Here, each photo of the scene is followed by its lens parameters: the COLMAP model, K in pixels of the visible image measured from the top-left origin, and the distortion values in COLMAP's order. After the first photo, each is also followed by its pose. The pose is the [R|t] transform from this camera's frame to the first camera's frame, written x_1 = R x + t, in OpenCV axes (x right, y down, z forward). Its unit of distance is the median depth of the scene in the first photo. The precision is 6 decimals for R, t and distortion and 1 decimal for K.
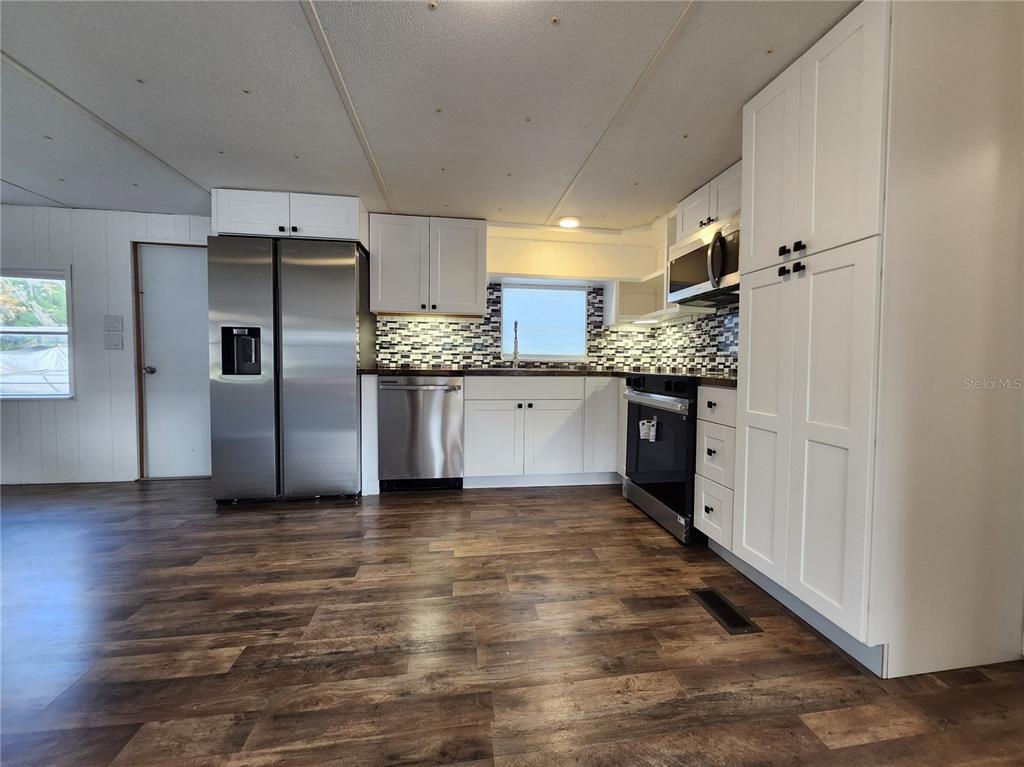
lens RADIAL K [[406.4, 0, 524.3], [0, 406.4, 375.9], [0, 0, 1]] dist [0.000870, -0.003753]
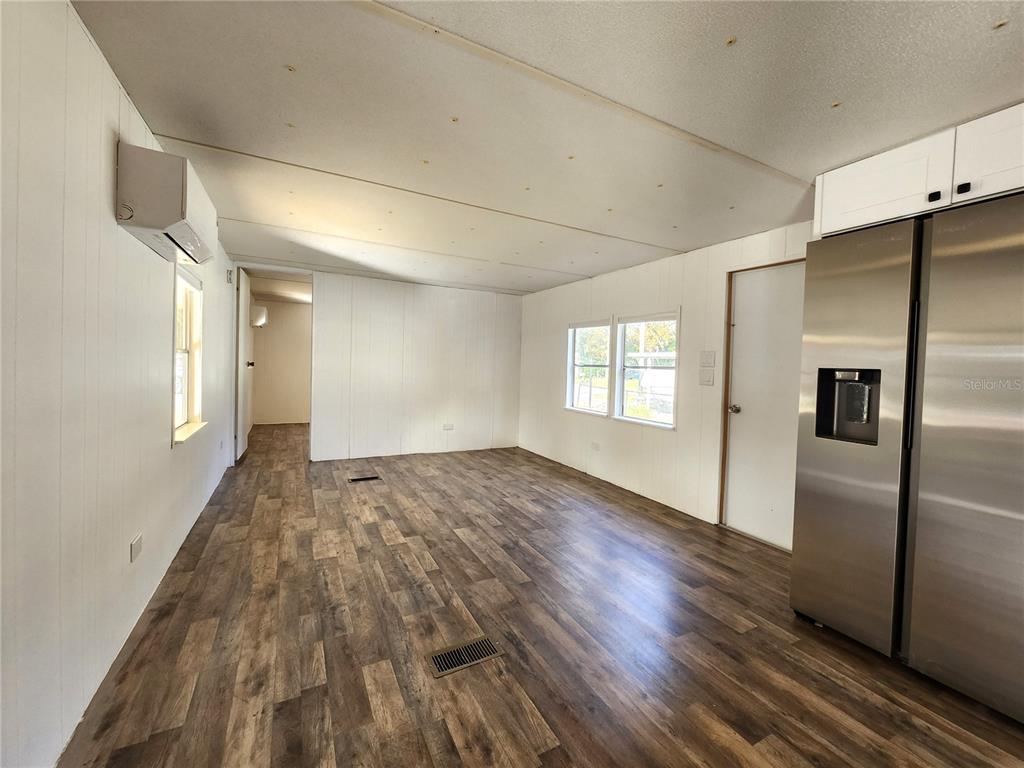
lens RADIAL K [[418.5, 0, 519.6], [0, 418.5, 371.6], [0, 0, 1]] dist [0.000225, -0.000171]
pose [[0.319425, 0.021197, -0.947375, -0.200873], [-0.066284, 0.997801, -0.000024, -0.070313], [0.945291, 0.062803, 0.320127, 0.250731]]
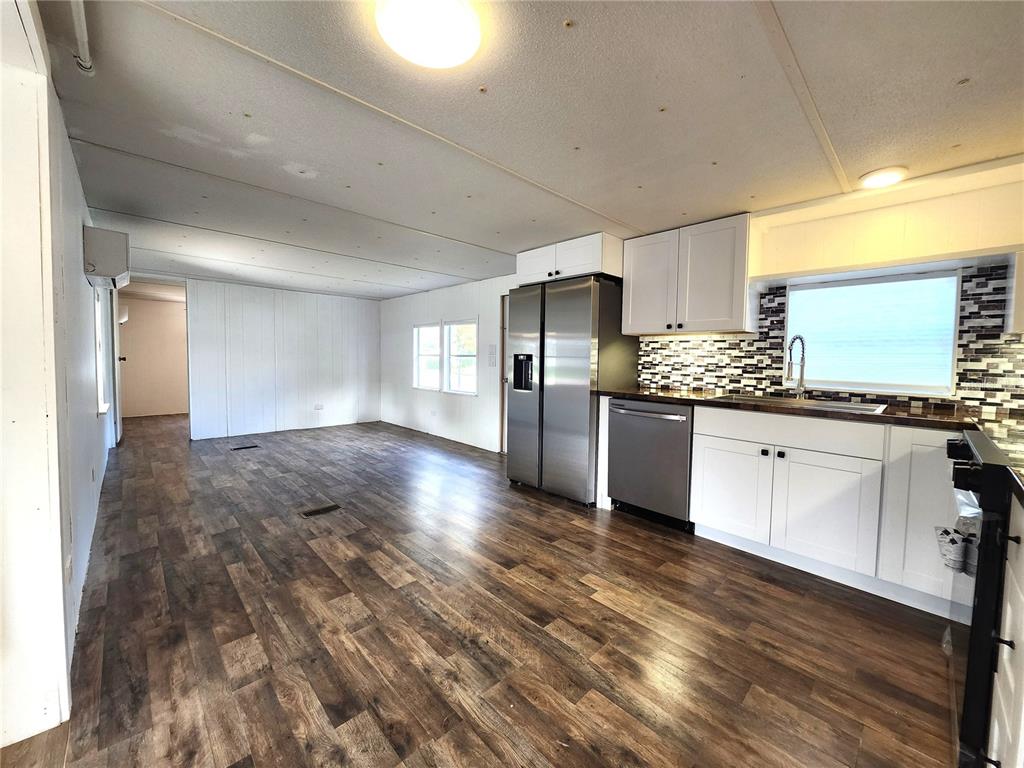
lens RADIAL K [[406.4, 0, 524.3], [0, 406.4, 376.4], [0, 0, 1]] dist [0.000870, -0.003753]
pose [[0.572302, 0.040296, -0.819052, 0.354344], [-0.042378, 0.998911, 0.019534, -0.064467], [0.818947, 0.023530, 0.573387, 0.208574]]
